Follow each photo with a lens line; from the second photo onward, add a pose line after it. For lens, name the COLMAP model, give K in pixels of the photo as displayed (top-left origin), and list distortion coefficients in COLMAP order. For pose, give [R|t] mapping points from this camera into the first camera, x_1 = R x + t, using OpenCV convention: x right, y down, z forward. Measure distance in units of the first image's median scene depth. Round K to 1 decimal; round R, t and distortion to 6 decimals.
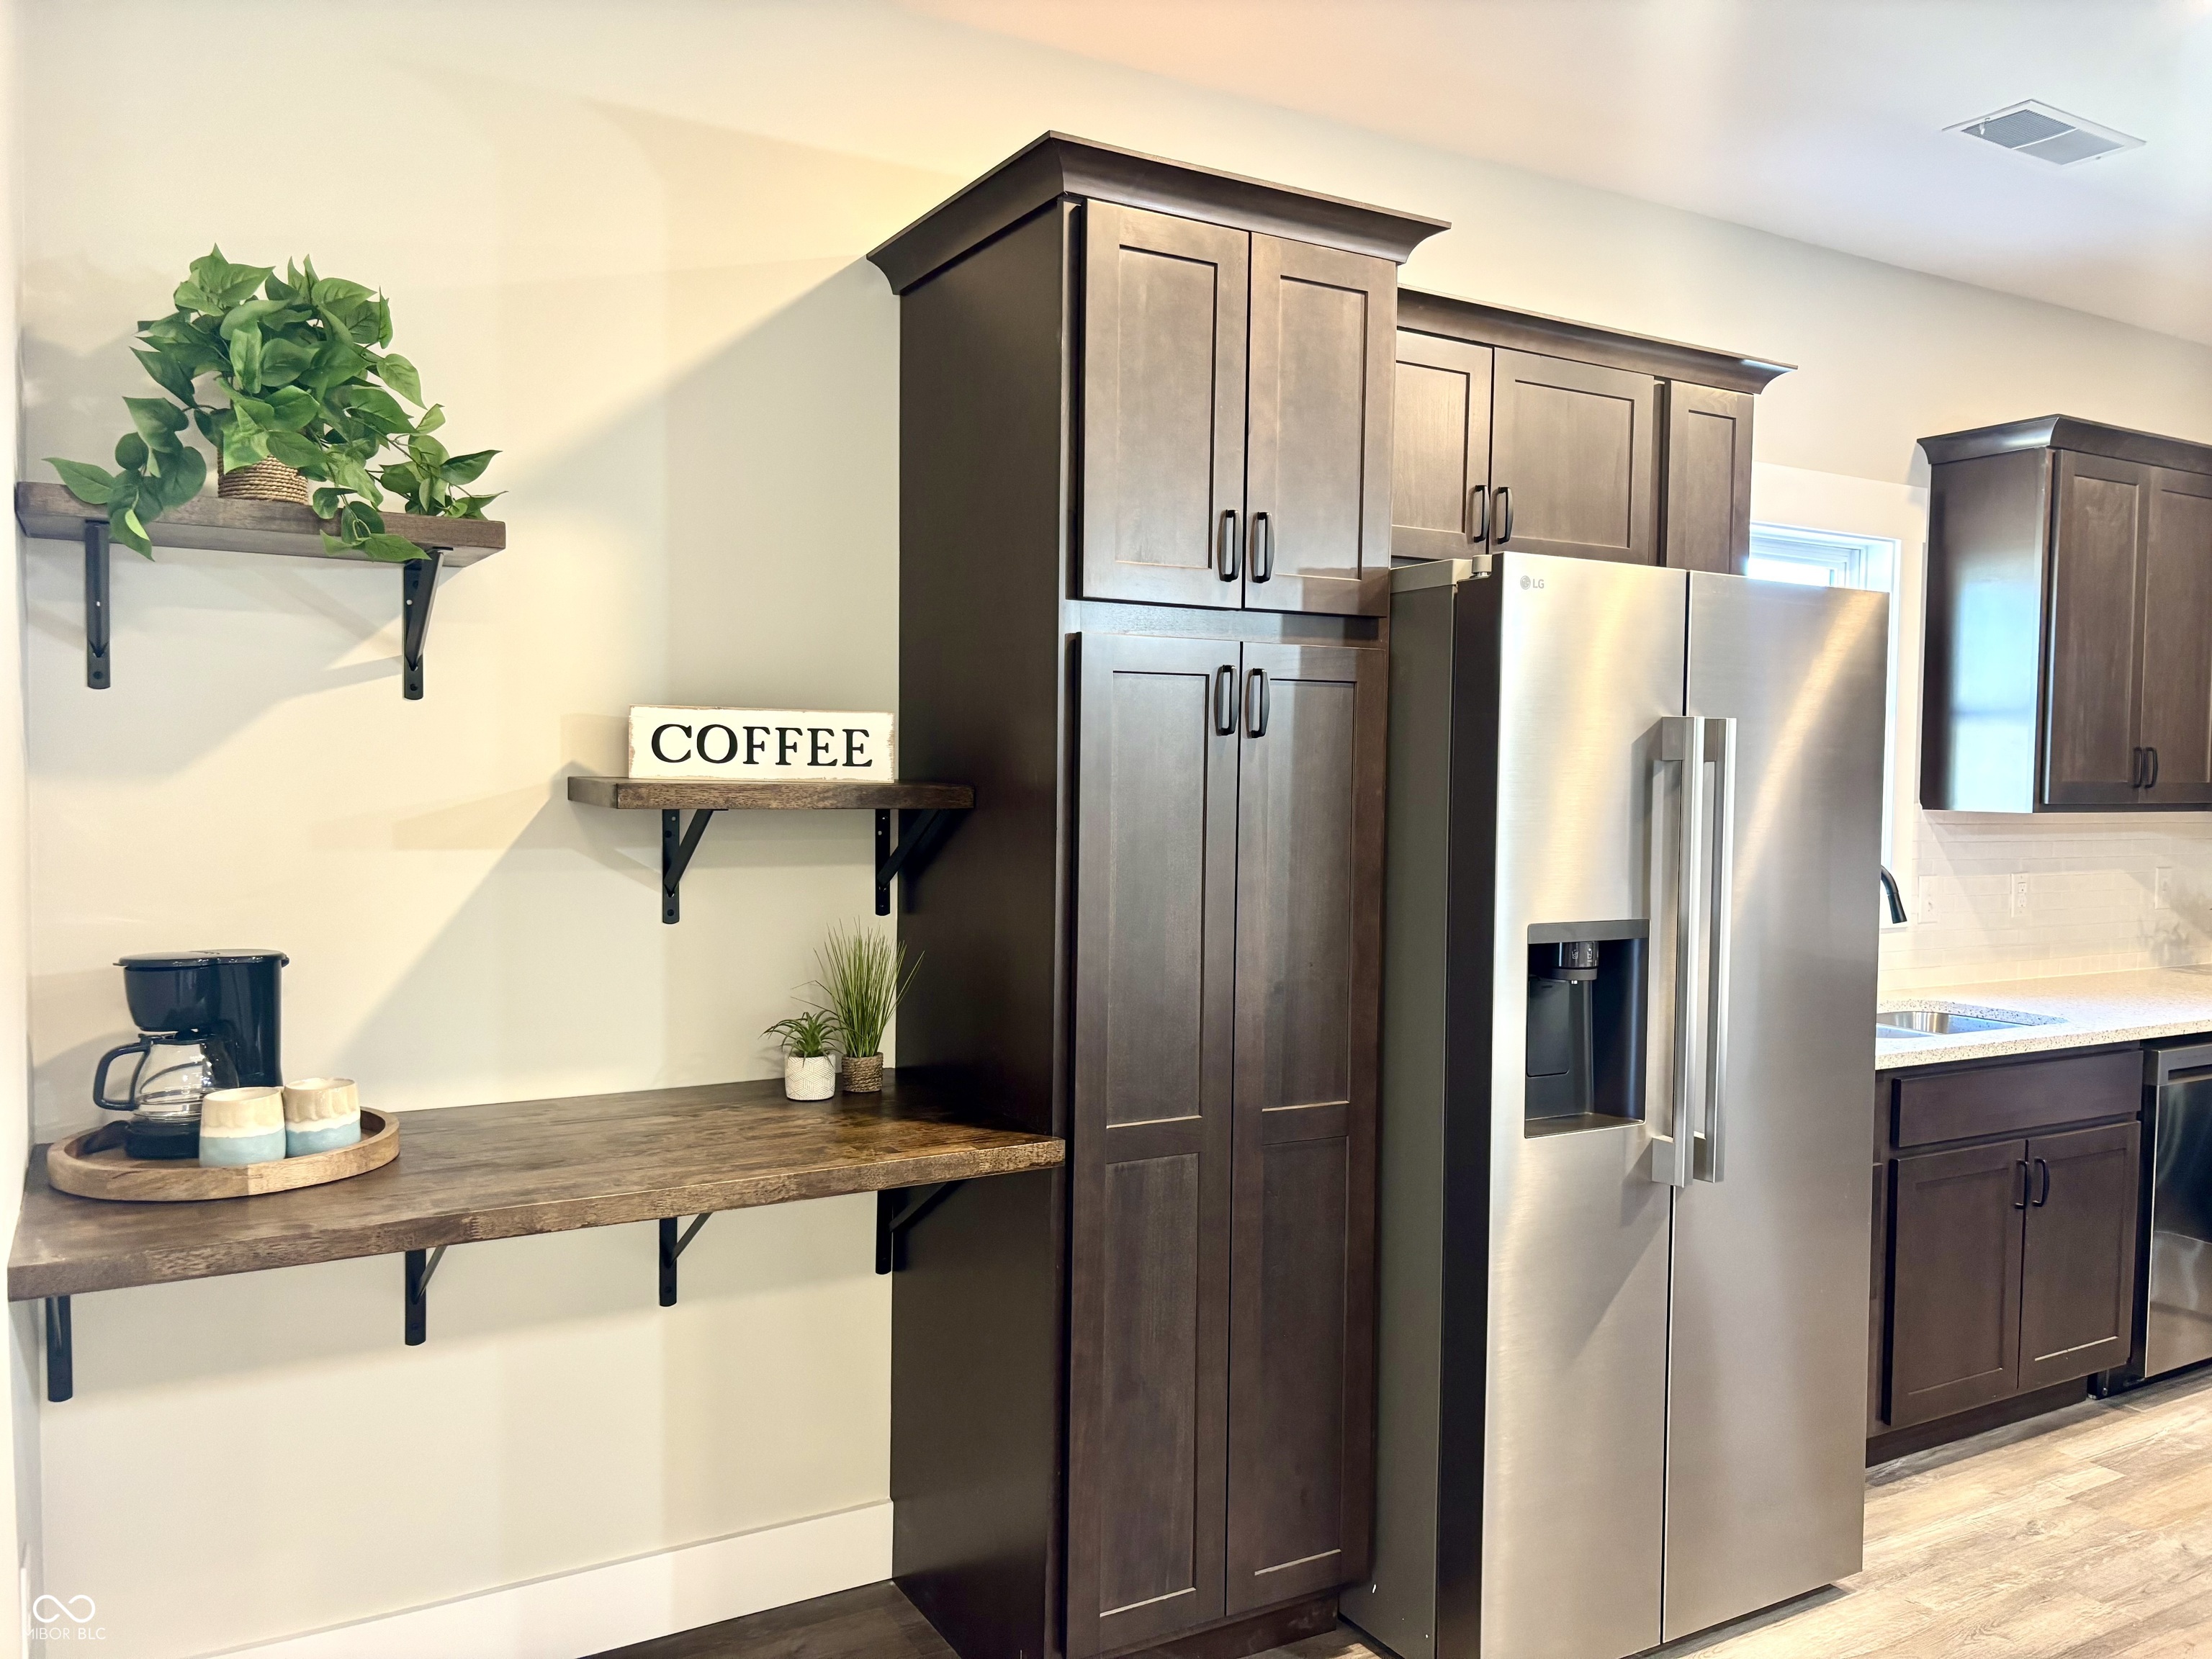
lens RADIAL K [[1664.3, 0, 1112.5], [0, 1664.3, 835.0], [0, 0, 1]] dist [0.061202, -0.071008]
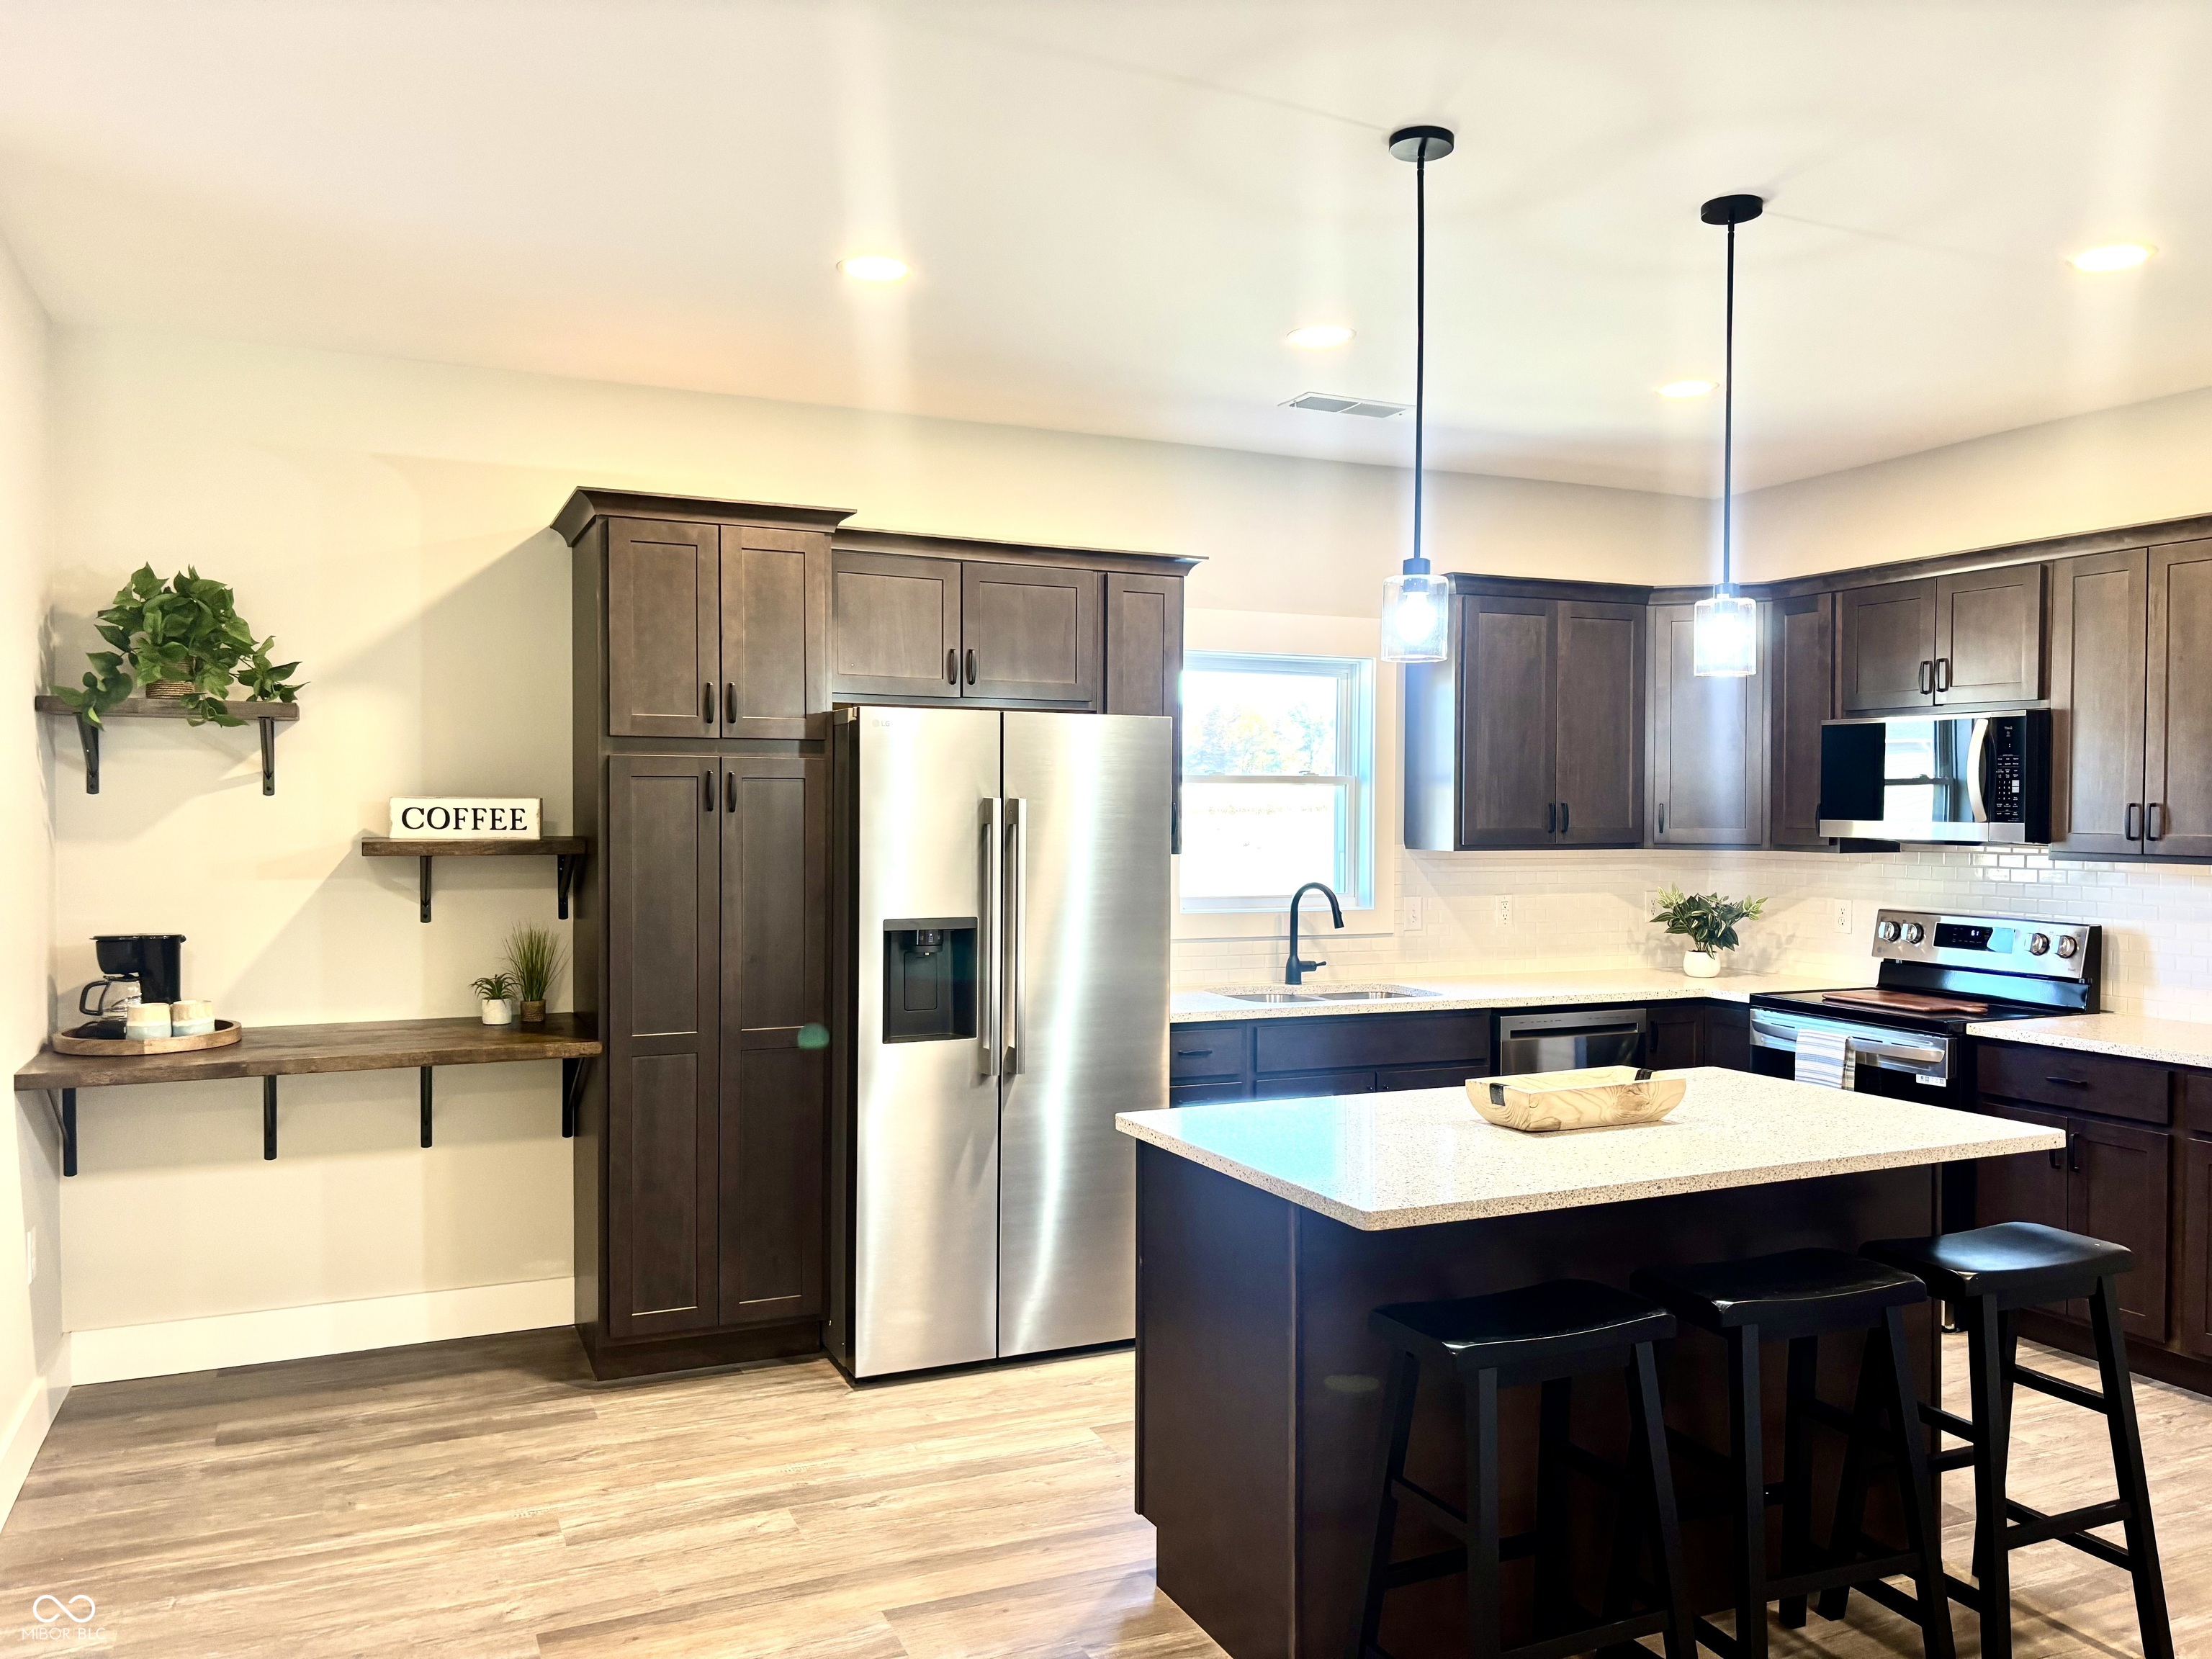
lens RADIAL K [[1664.3, 0, 1112.5], [0, 1664.3, 835.0], [0, 0, 1]] dist [0.061202, -0.071008]
pose [[0.994733, -0.007424, -0.102233, 0.642065], [0.005017, 0.999705, -0.023780, 0.008223], [0.102379, 0.023142, 0.994476, -0.668477]]
